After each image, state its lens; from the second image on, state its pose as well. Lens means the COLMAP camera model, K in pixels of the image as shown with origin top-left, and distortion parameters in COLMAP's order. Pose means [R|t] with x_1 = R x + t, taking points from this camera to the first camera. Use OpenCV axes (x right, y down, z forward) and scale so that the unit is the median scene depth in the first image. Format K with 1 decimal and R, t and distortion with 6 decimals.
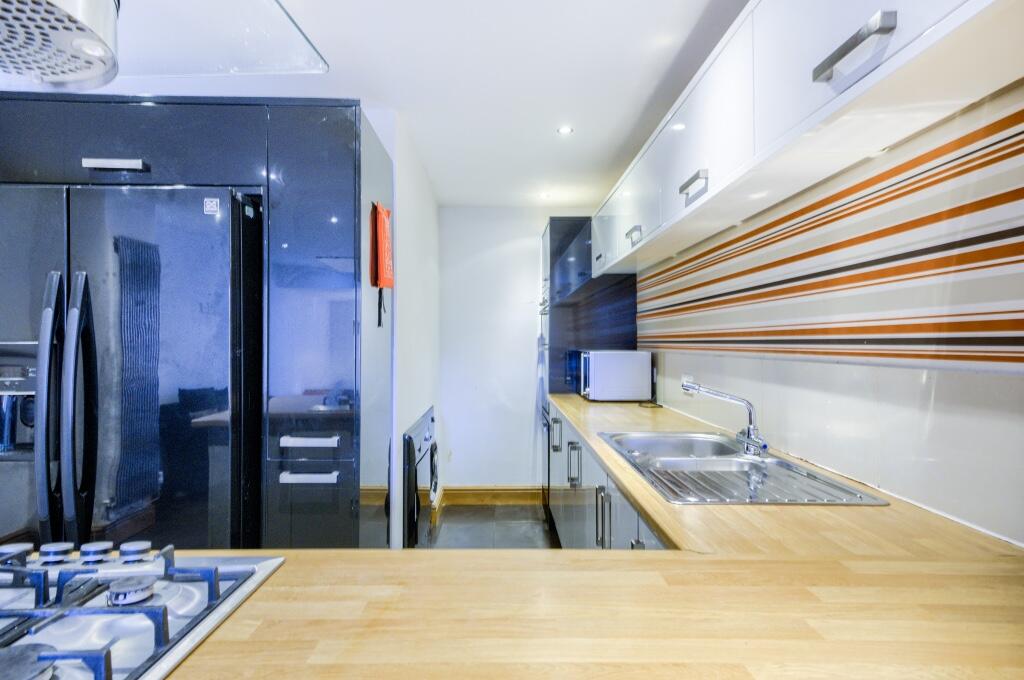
lens RADIAL K [[553.4, 0, 509.3], [0, 553.4, 342.7], [0, 0, 1]] dist [0.006562, -0.000384]
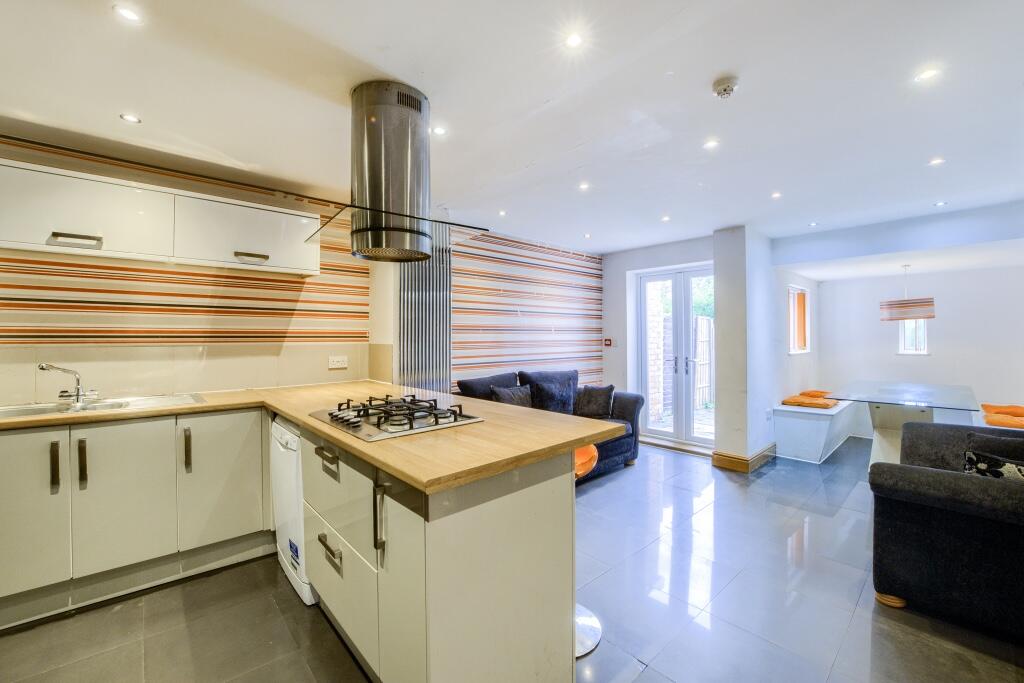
lens RADIAL K [[413.8, 0, 502.9], [0, 413.8, 334.2], [0, 0, 1]] dist [-0.020546, 0.000993]
pose [[-0.642120, 0.005284, 0.766586, -0.659702], [0.001327, 0.999982, -0.005781, -0.000583], [-0.766603, -0.002695, -0.642116, 0.388376]]
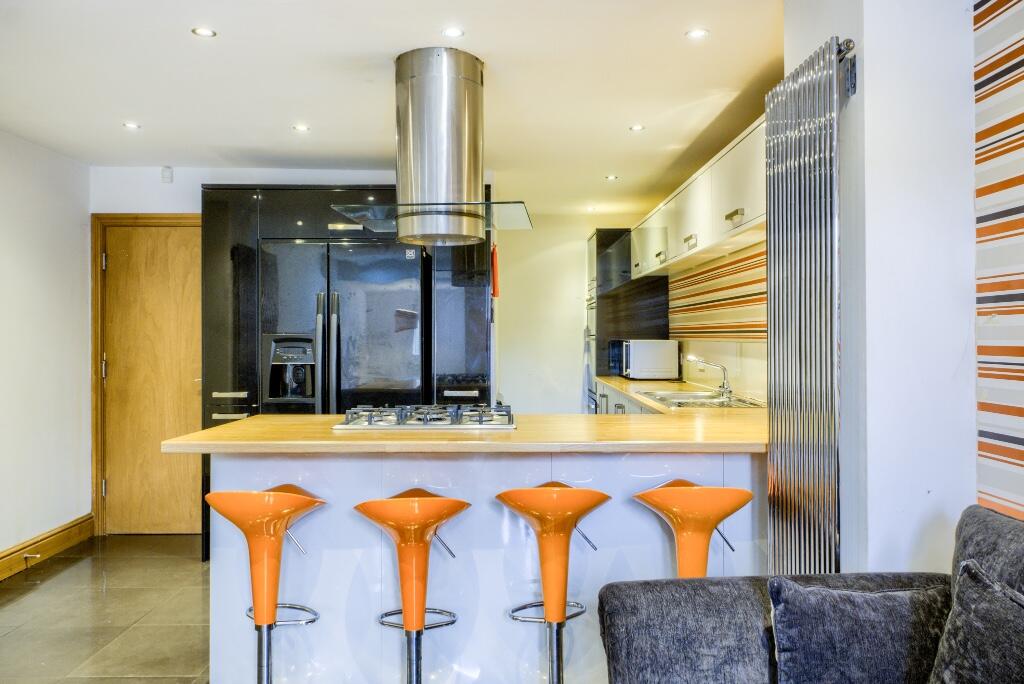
lens RADIAL K [[729.0, 0, 519.6], [0, 729.0, 340.4], [0, 0, 1]] dist [-0.004607, 0.003654]
pose [[0.999985, -0.003664, -0.004054, -0.091838], [0.003690, 0.999973, 0.006283, 0.004227], [0.004031, -0.006298, 0.999972, -0.612138]]
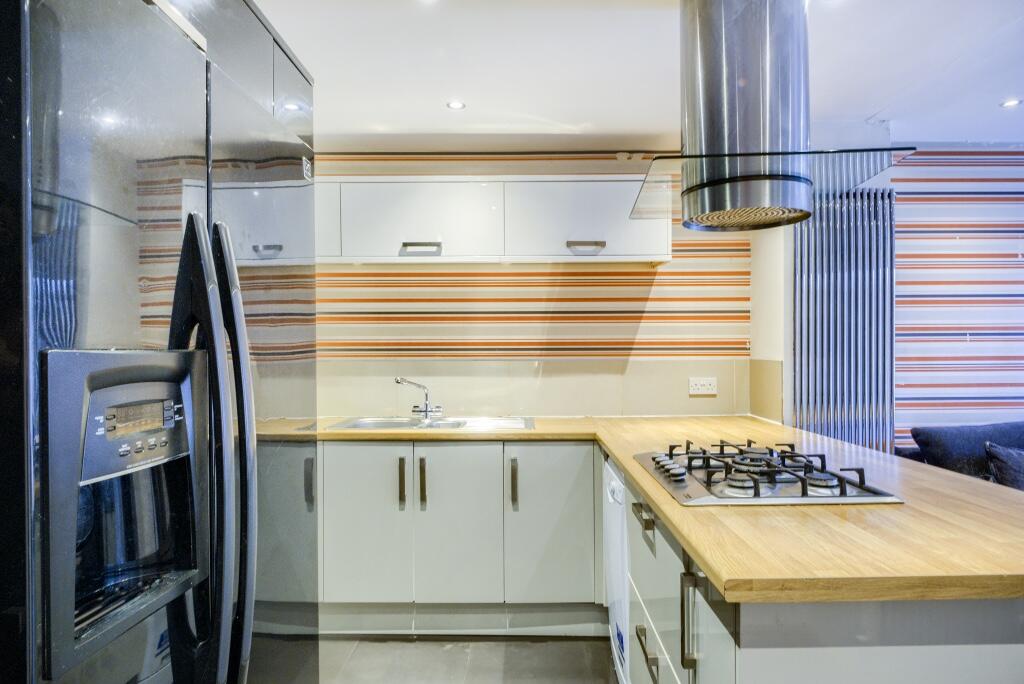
lens RADIAL K [[630.8, 0, 526.1], [0, 630.8, 353.2], [0, 0, 1]] dist [0.013791, -0.007582]
pose [[0.021021, -0.006074, 0.999761, -0.680739], [0.004552, 0.999972, 0.005980, -0.000839], [-0.999769, 0.004425, 0.021048, 0.328424]]
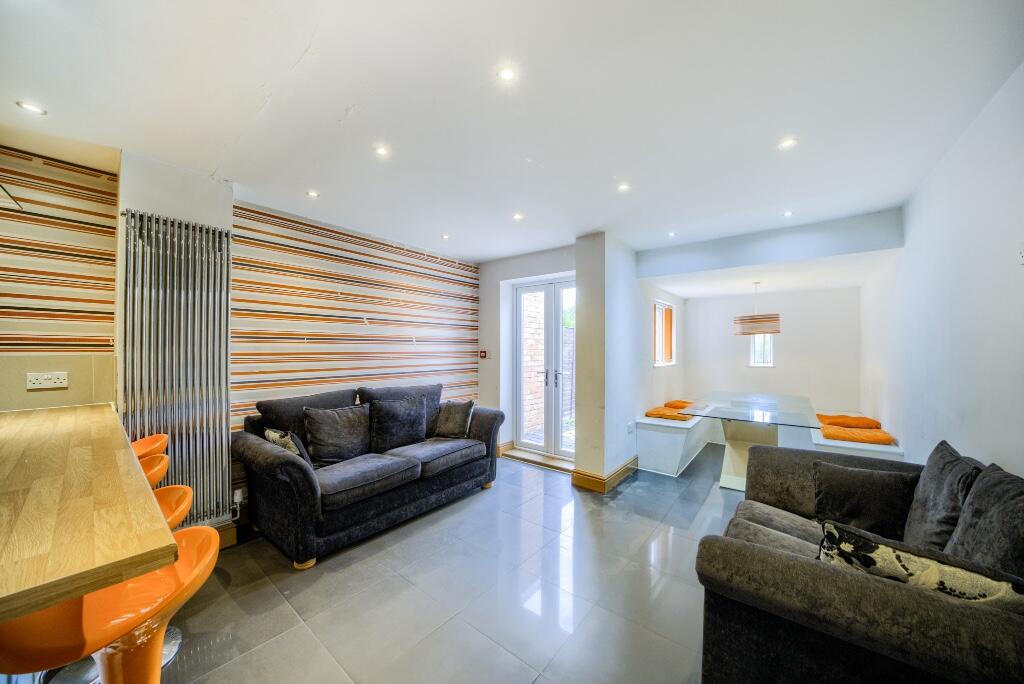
lens RADIAL K [[351.2, 0, 509.3], [0, 351.2, 348.6], [0, 0, 1]] dist [-0.015081, 0.000894]
pose [[-0.757699, -0.007591, 0.652560, -0.632792], [-0.007708, 0.999967, 0.002683, -0.002325], [-0.652559, -0.002997, -0.757732, 0.021914]]
